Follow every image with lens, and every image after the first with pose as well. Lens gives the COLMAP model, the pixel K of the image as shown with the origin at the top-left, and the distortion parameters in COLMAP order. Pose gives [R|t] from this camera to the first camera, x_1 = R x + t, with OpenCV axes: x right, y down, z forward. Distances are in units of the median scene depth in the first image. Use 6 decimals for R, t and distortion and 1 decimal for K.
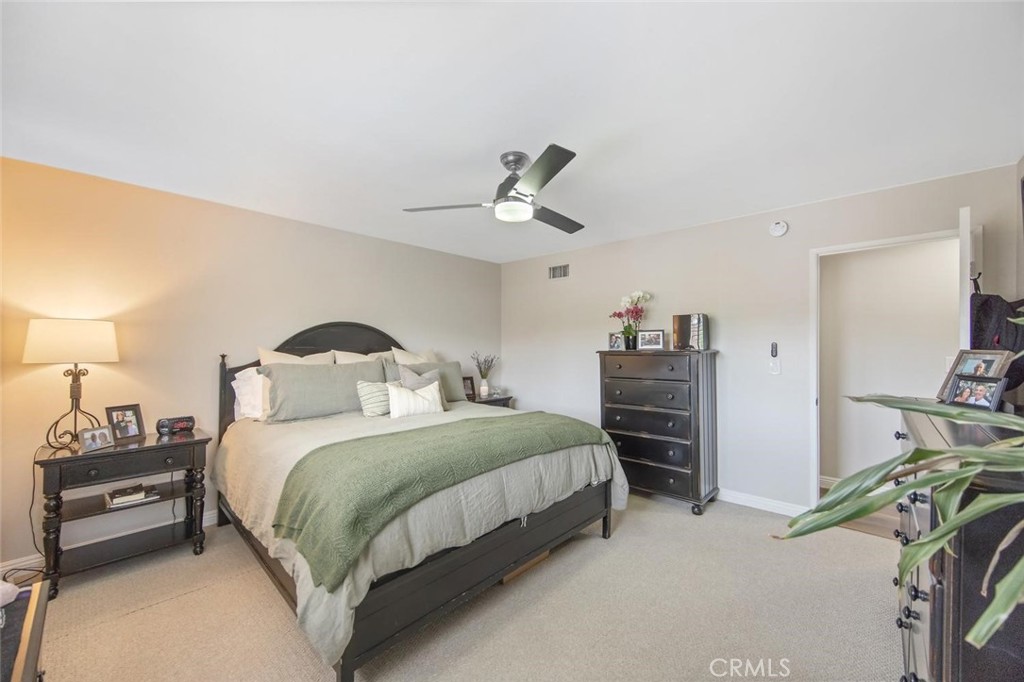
lens RADIAL K [[404.5, 0, 510.6], [0, 404.5, 339.2], [0, 0, 1]] dist [0.002157, 0.000058]
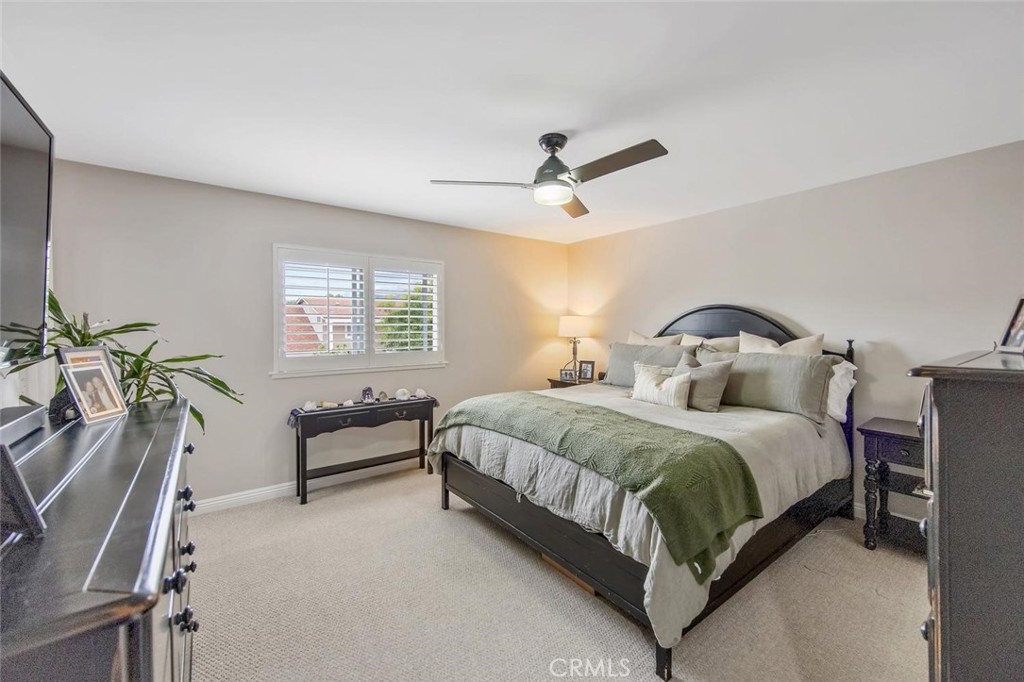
lens RADIAL K [[404.5, 0, 510.3], [0, 404.5, 337.4], [0, 0, 1]] dist [0.002157, 0.000058]
pose [[-0.169818, 0.029500, -0.985034, 0.941155], [0.005044, 0.999565, 0.029066, 0.004102], [0.985463, -0.000033, -0.169893, 1.026127]]
